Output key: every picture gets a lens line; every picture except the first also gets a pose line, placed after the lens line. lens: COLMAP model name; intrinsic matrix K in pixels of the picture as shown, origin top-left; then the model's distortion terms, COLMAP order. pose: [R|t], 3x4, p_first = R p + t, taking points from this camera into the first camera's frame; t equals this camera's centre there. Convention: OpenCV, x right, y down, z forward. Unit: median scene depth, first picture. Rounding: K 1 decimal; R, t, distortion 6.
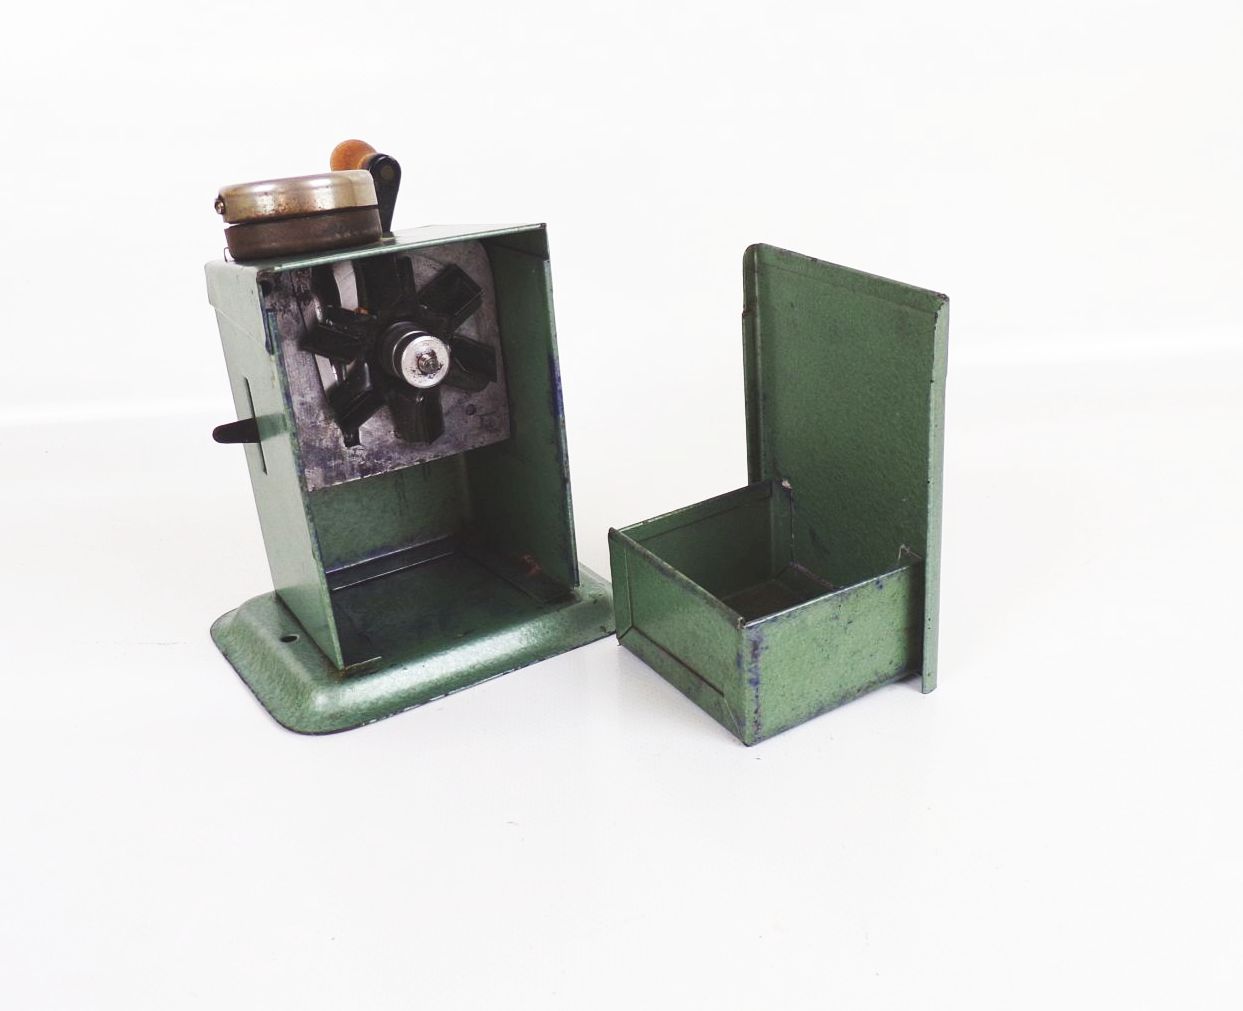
lens RADIAL K [[1251.9, 0, 701.7], [0, 1251.9, 507.6], [0, 0, 1]] dist [-0.022784, -0.003282]
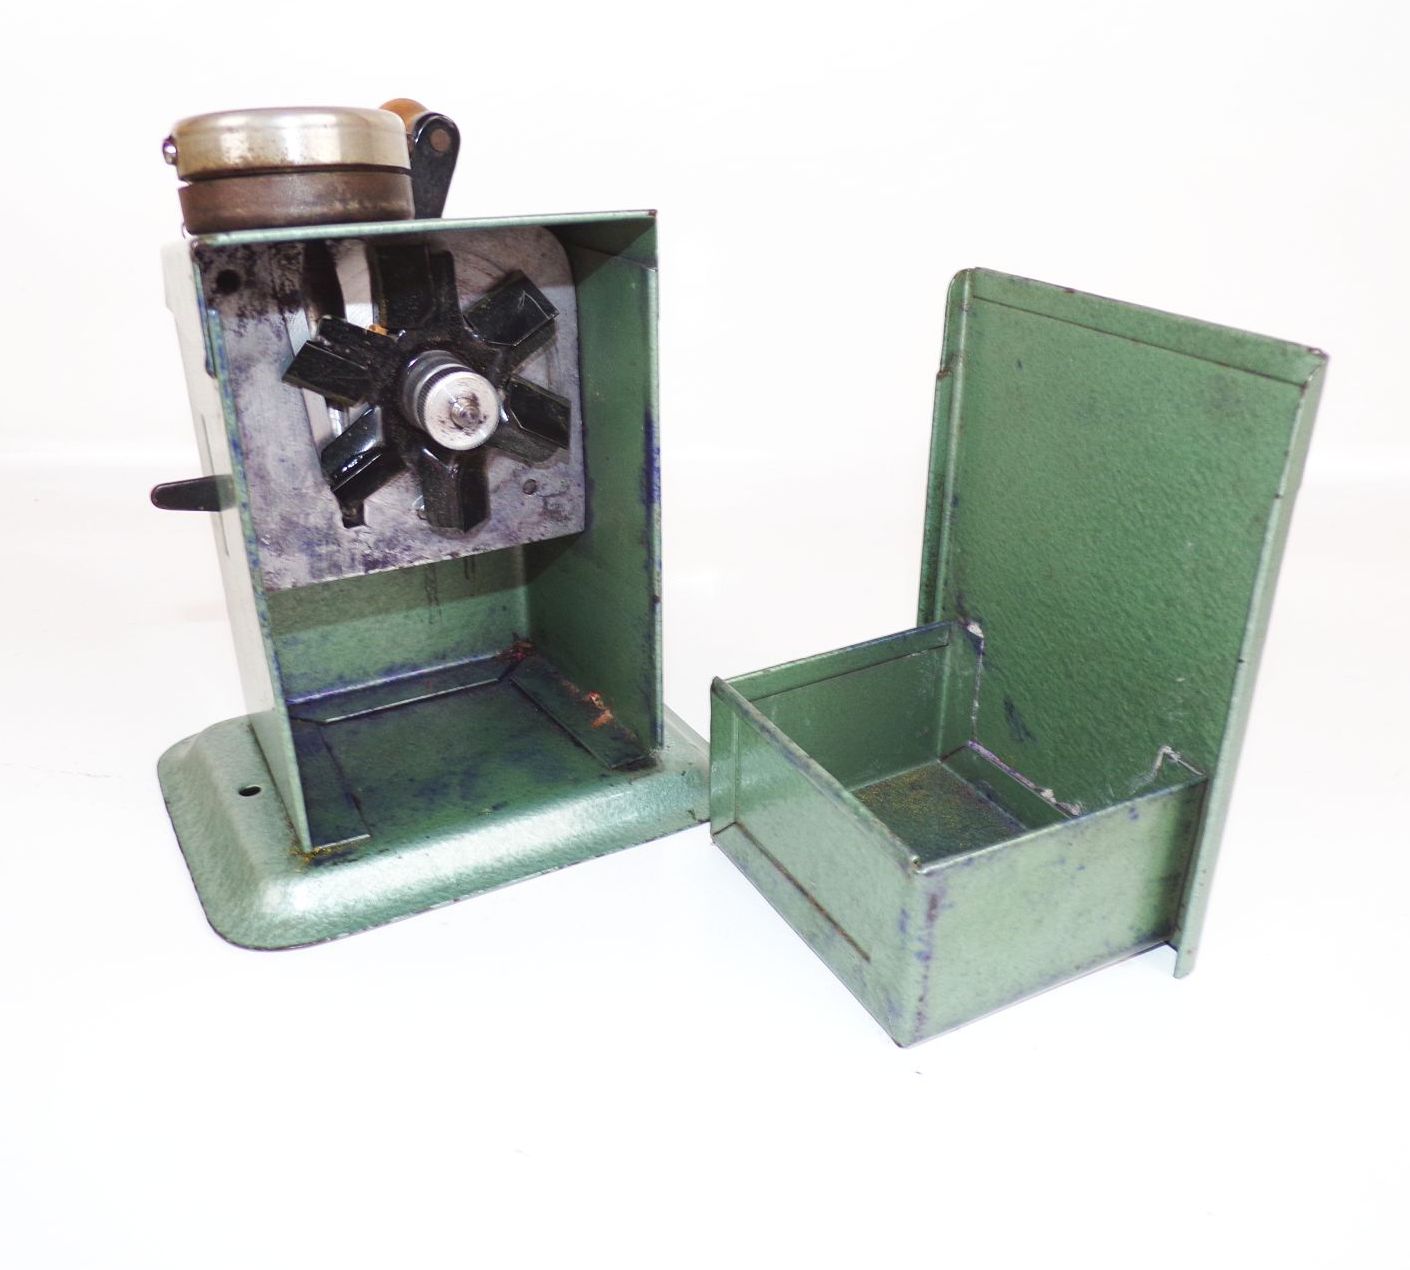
lens RADIAL K [[1253.1, 0, 650.1], [0, 1253.1, 632.3], [0, 0, 1]] dist [0.000551, -0.004501]
pose [[0.989417, 0.086770, -0.116295, -0.031658], [-0.083276, 0.995926, 0.034583, -0.028969], [0.118822, -0.024532, 0.992612, 0.331955]]
